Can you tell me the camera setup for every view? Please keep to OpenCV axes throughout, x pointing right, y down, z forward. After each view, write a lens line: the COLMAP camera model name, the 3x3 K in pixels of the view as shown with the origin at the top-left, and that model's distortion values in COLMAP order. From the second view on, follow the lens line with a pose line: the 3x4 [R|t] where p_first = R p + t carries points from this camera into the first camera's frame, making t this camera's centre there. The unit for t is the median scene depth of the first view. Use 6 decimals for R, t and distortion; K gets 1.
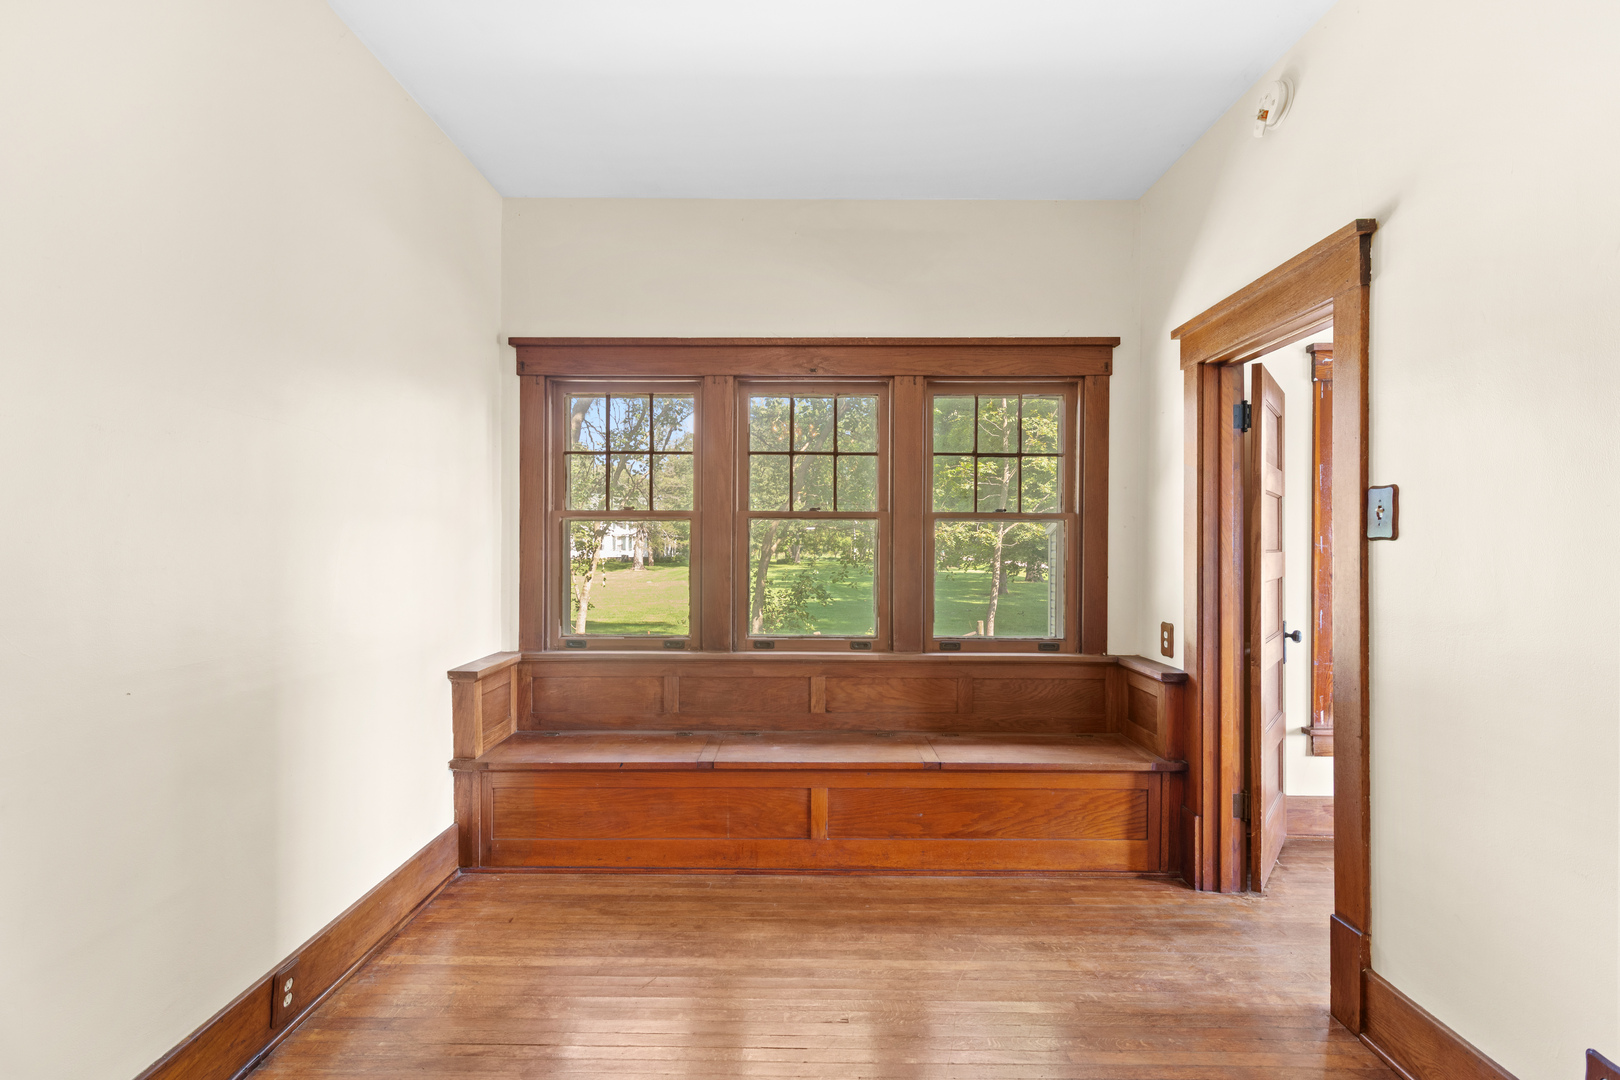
lens RADIAL K [[736.7, 0, 806.3], [0, 736.7, 548.8], [0, 0, 1]] dist [0.003679, -0.000202]
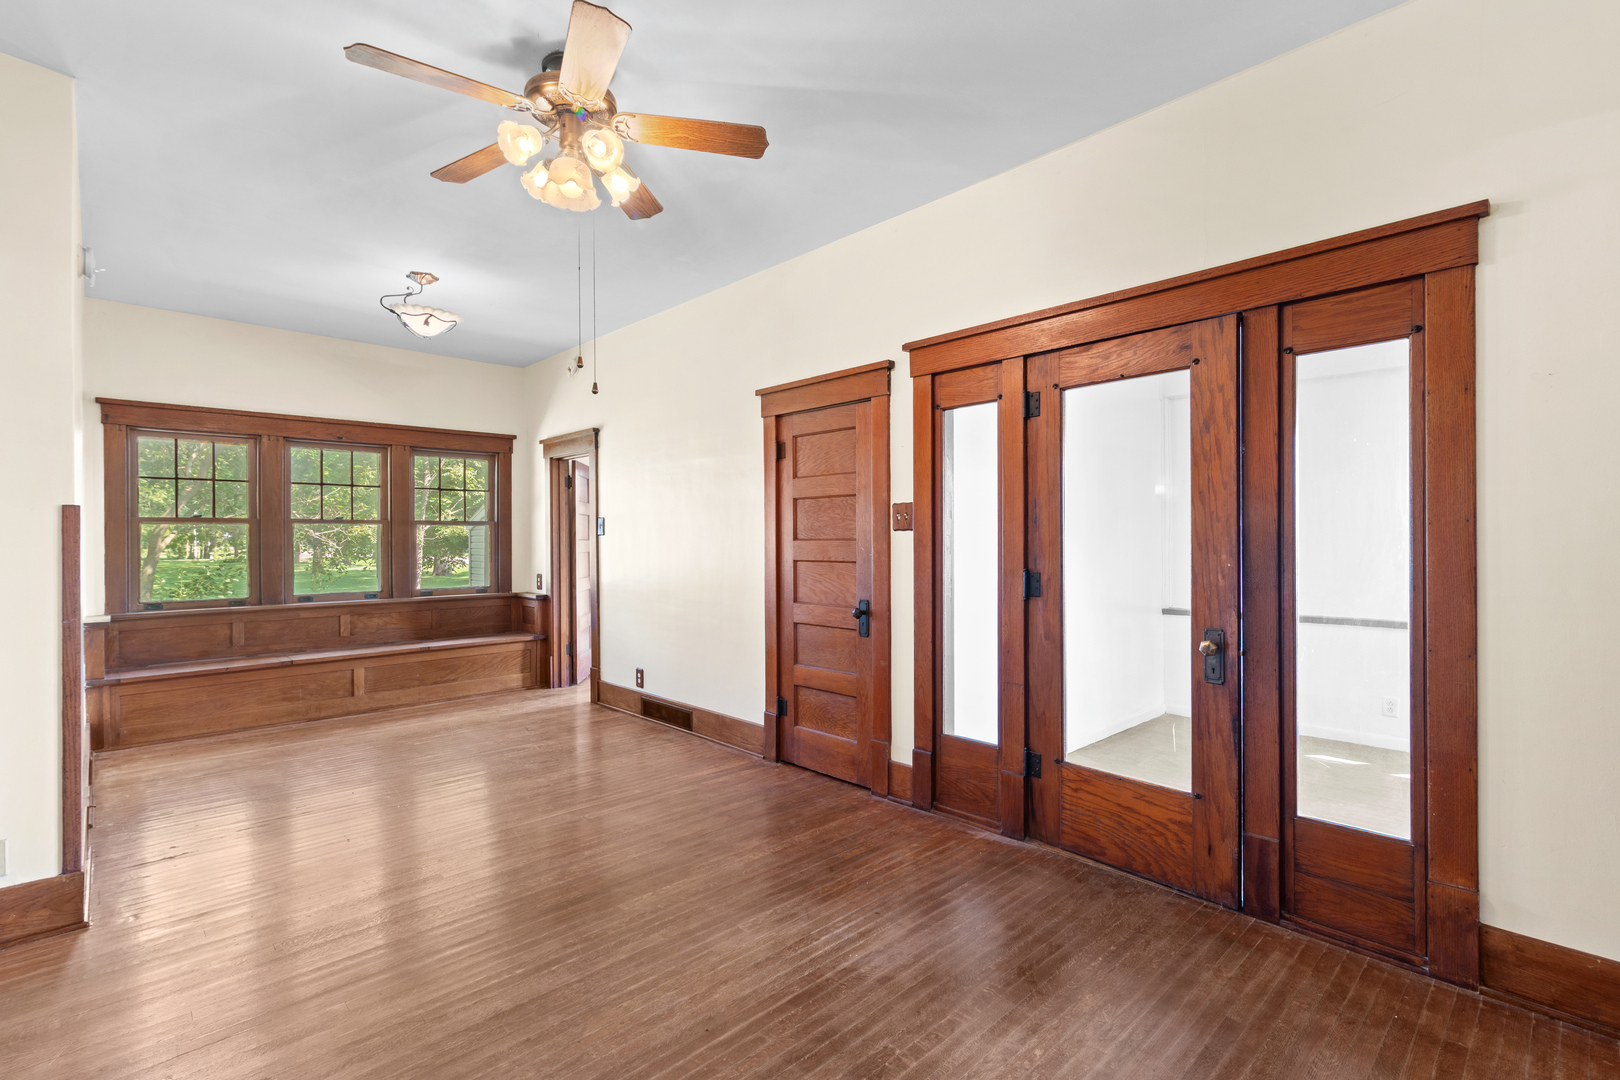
lens RADIAL K [[736.7, 0, 804.7], [0, 736.7, 535.1], [0, 0, 1]] dist [0.003679, -0.000202]
pose [[0.723241, -0.005173, 0.690576, -0.452718], [0.011416, 0.999925, -0.004466, 0.006350], [-0.690501, 0.011113, 0.723246, -1.135972]]
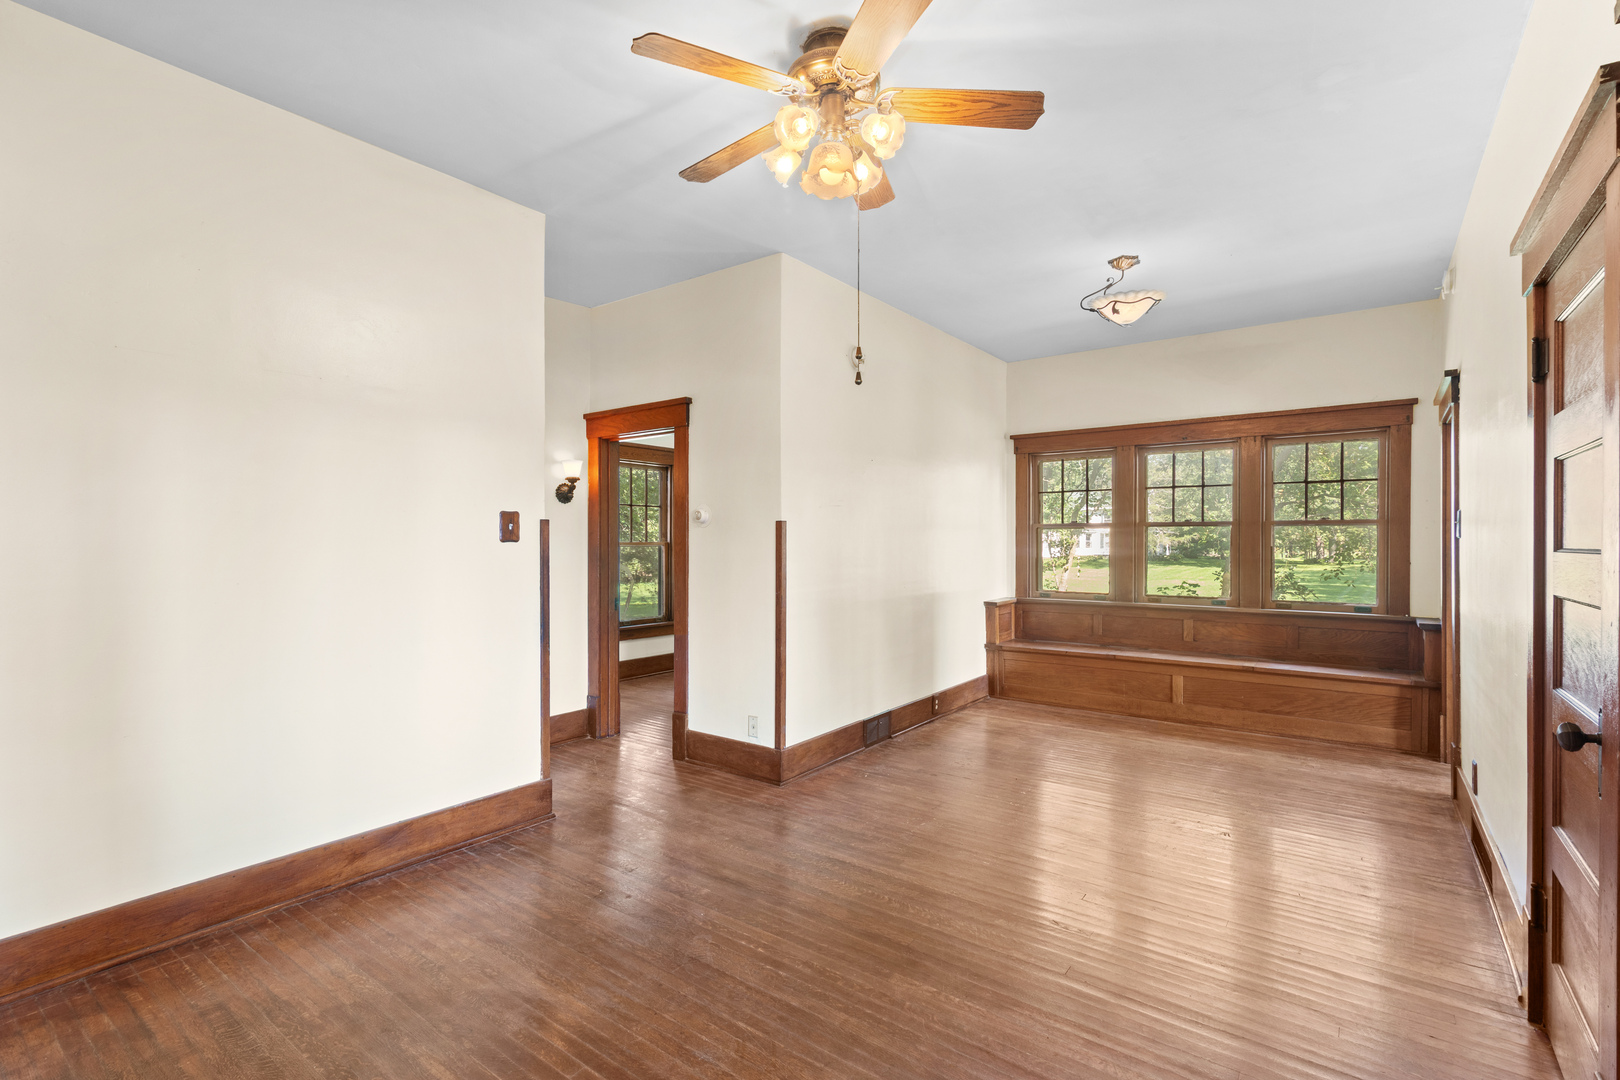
lens RADIAL K [[736.7, 0, 802.0], [0, 736.7, 542.1], [0, 0, 1]] dist [0.003679, -0.000202]
pose [[0.801258, -0.003146, -0.598310, 0.361567], [-0.000109, 0.999985, -0.005405, 0.005435], [0.598318, 0.004396, 0.801246, -1.004290]]
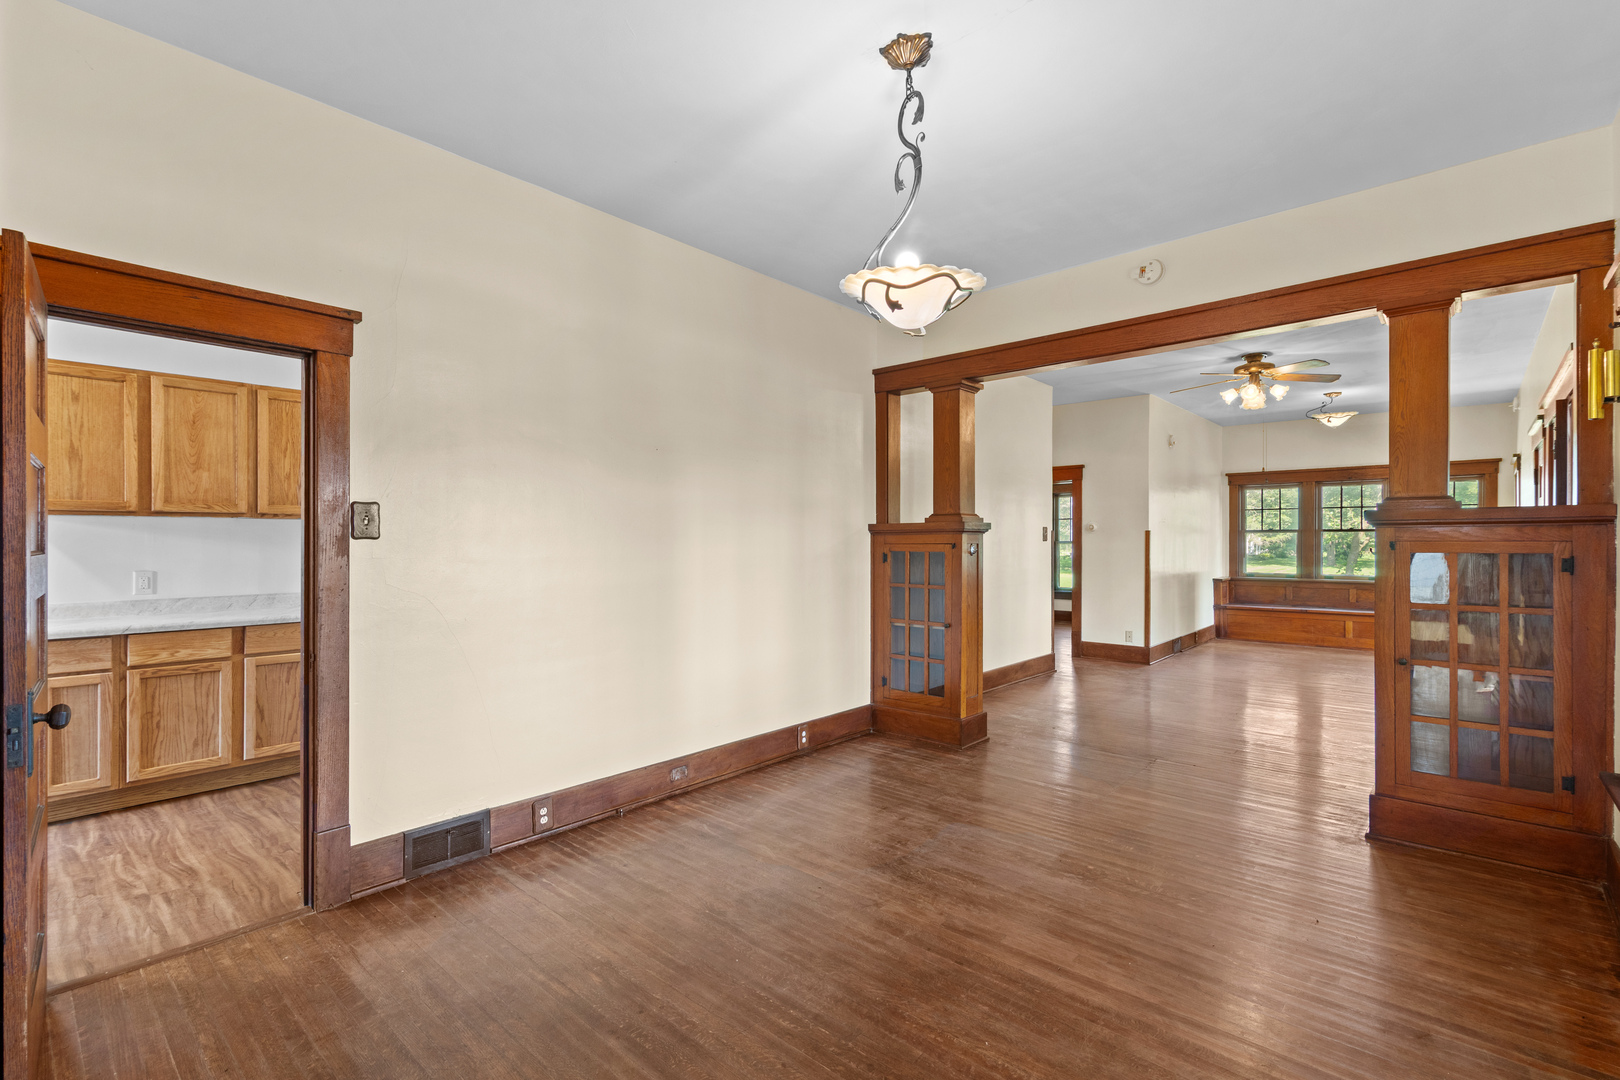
lens RADIAL K [[736.7, 0, 800.8], [0, 736.7, 542.0], [0, 0, 1]] dist [0.003679, -0.000202]
pose [[0.746319, -0.003068, -0.665582, 0.355107], [-0.000869, 0.999984, -0.005584, 0.016698], [0.665588, 0.004745, 0.746304, -2.753845]]
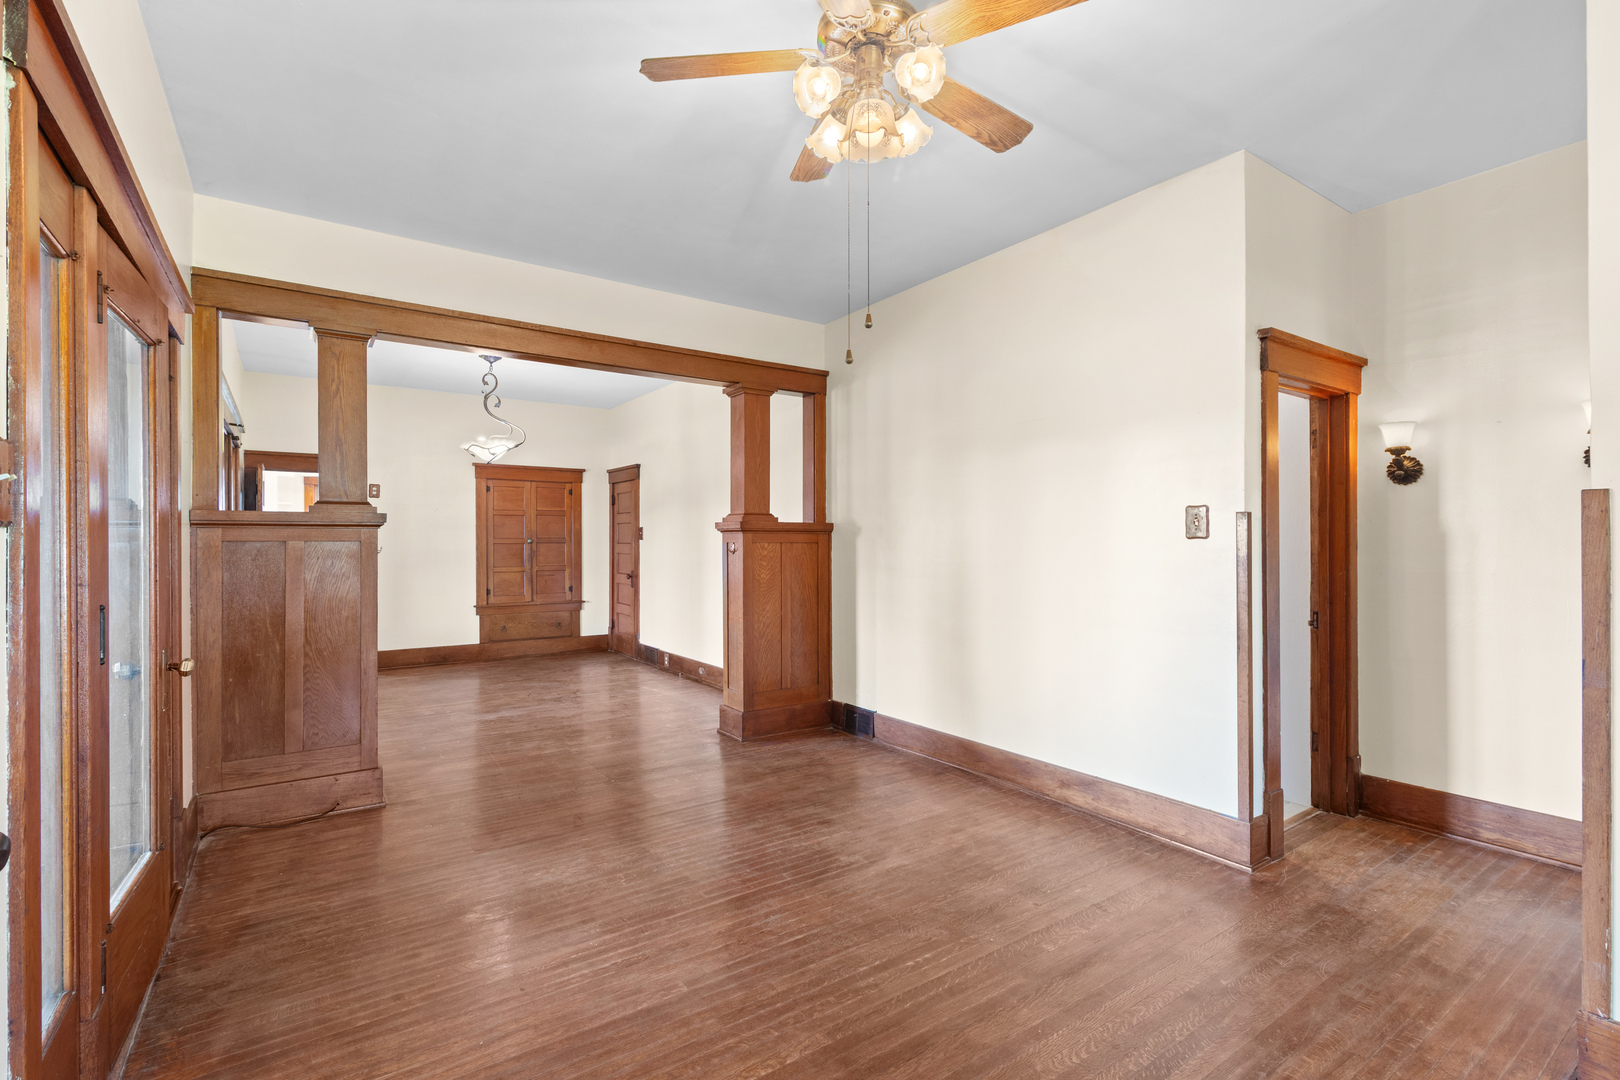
lens RADIAL K [[736.7, 0, 815.9], [0, 736.7, 539.4], [0, 0, 1]] dist [0.003679, -0.000202]
pose [[-0.813322, -0.001422, -0.581812, 0.375305], [-0.003166, 0.999993, 0.001982, -0.001057], [0.581806, 0.003453, -0.813321, 0.168888]]
